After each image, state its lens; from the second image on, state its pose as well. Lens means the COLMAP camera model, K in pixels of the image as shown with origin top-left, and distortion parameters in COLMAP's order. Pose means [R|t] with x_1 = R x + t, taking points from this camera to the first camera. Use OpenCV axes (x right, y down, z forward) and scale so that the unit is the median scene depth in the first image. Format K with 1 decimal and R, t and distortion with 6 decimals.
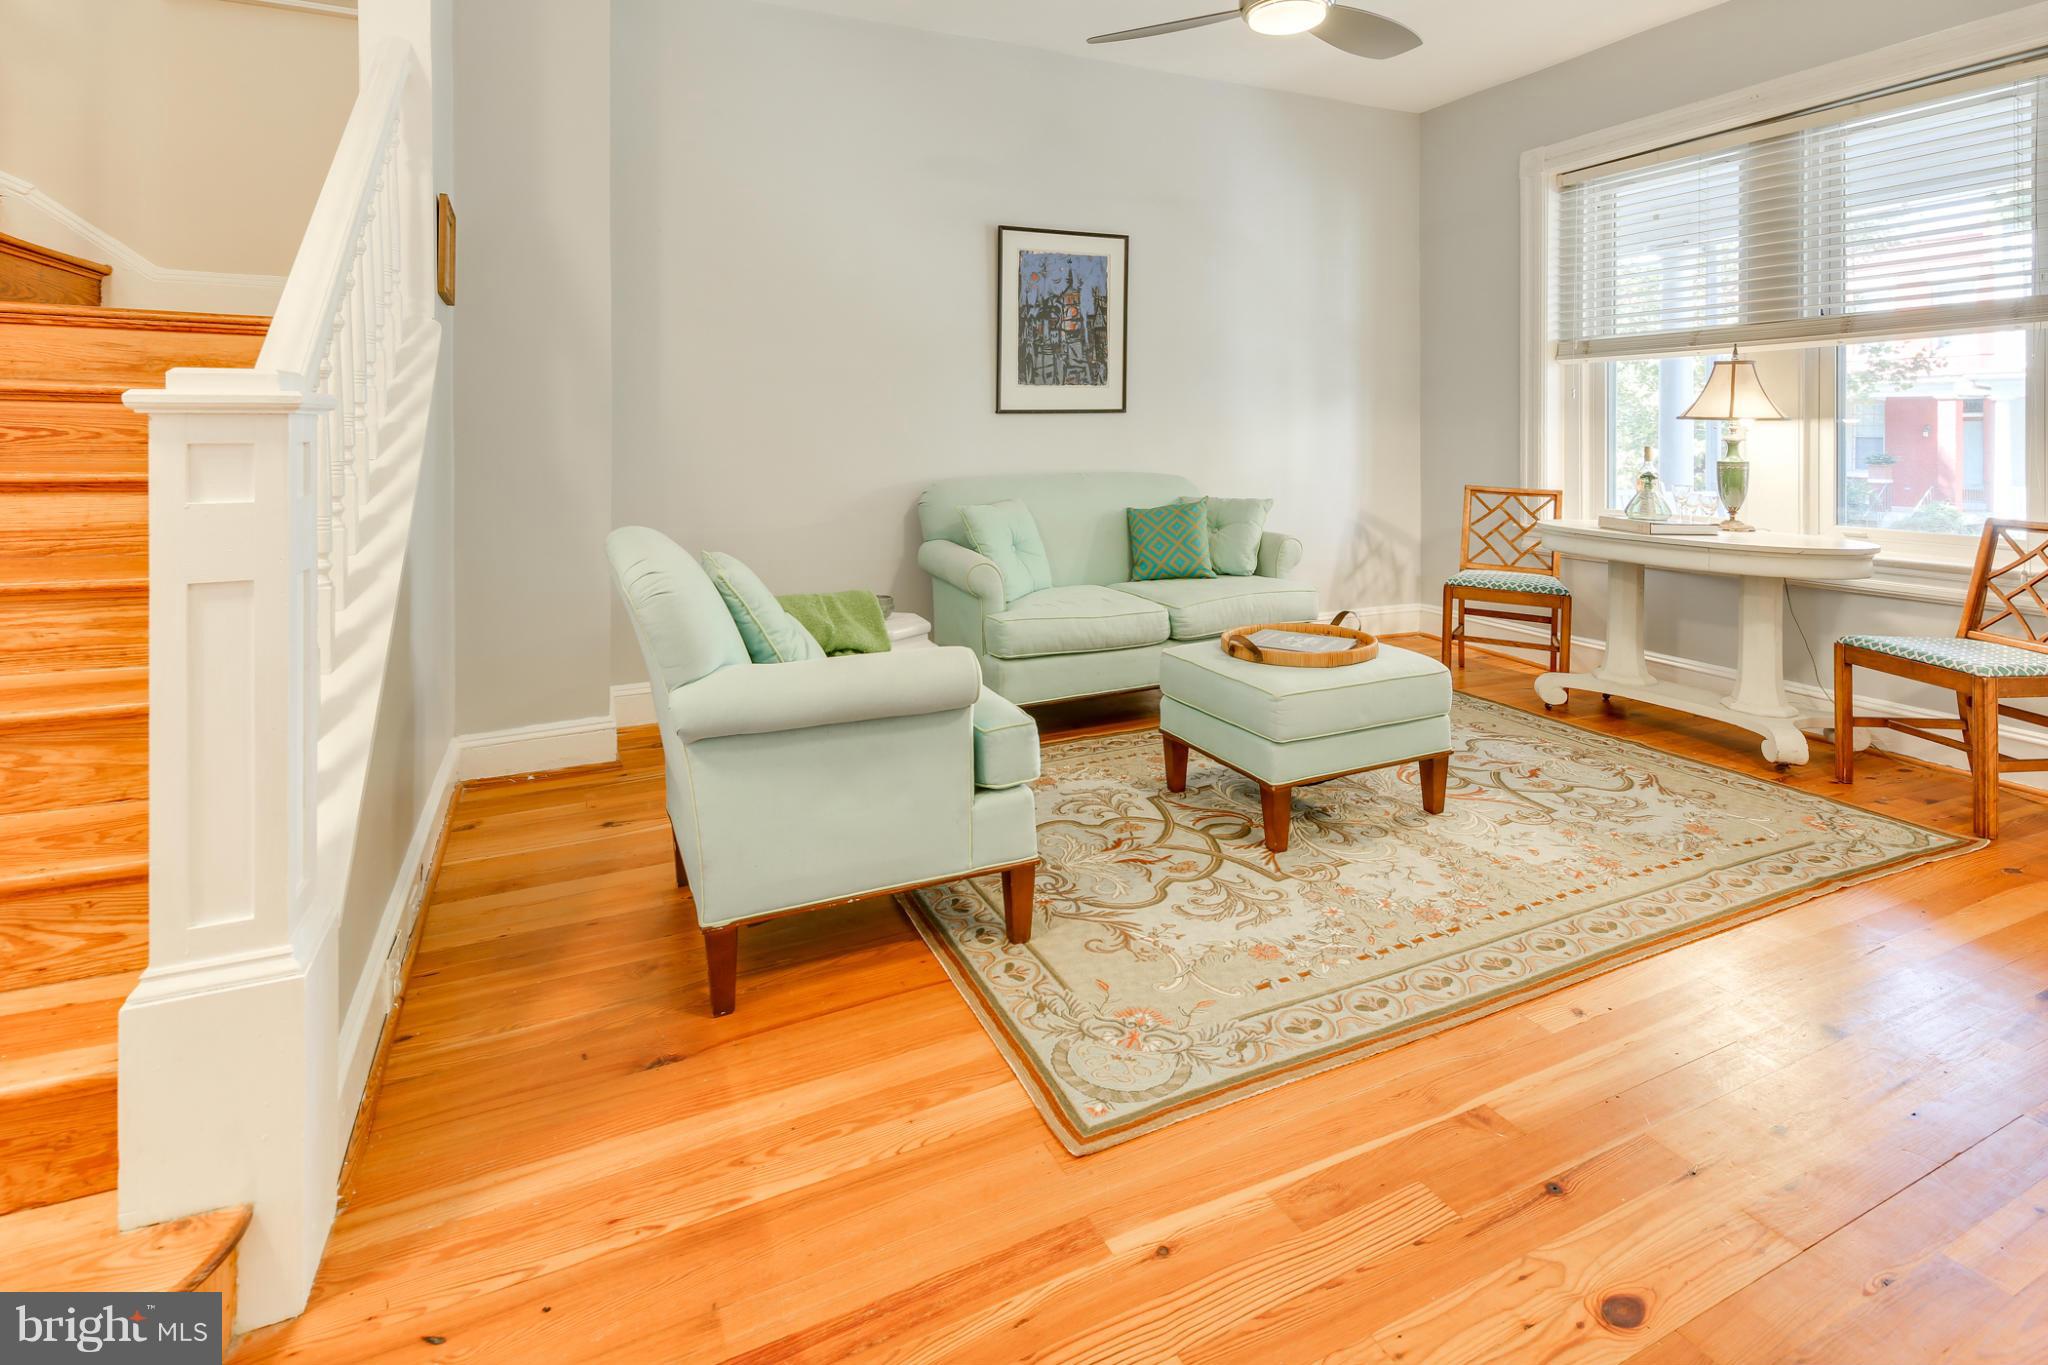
lens RADIAL K [[993.9, 0, 1028.4], [0, 993.9, 431.4], [0, 0, 1]] dist [0.006812, -0.001577]
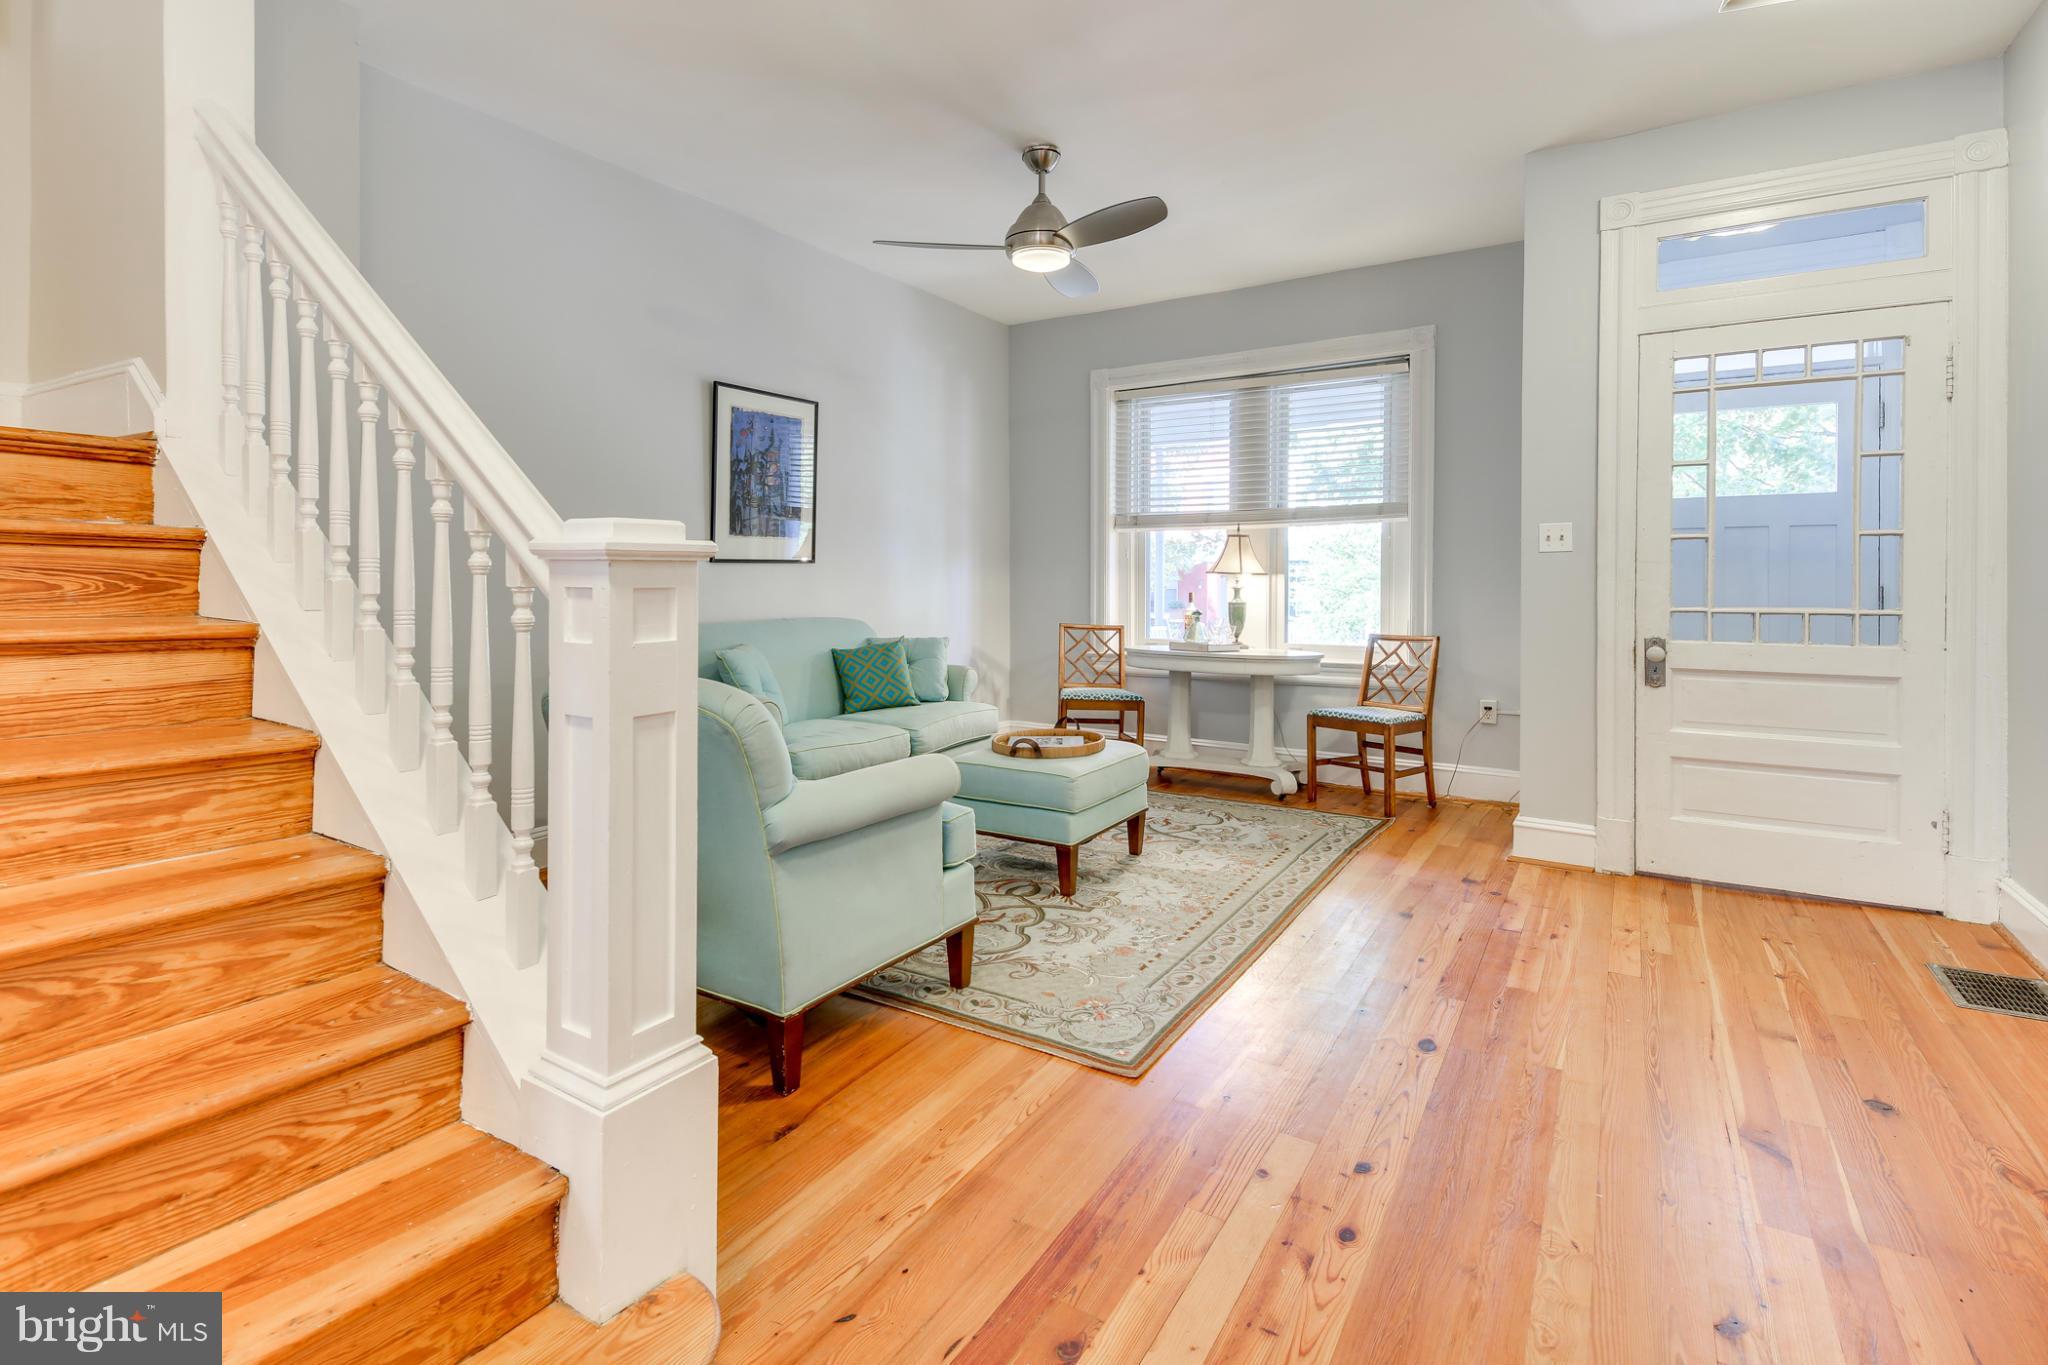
lens RADIAL K [[966.2, 0, 1059.2], [0, 966.2, 582.5], [0, 0, 1]] dist [0.004364, 0.000130]
pose [[0.824673, 0.002975, 0.565602, -0.372068], [-0.004292, 0.999990, 0.000998, 0.000244], [-0.565594, -0.003251, 0.824678, -0.045523]]
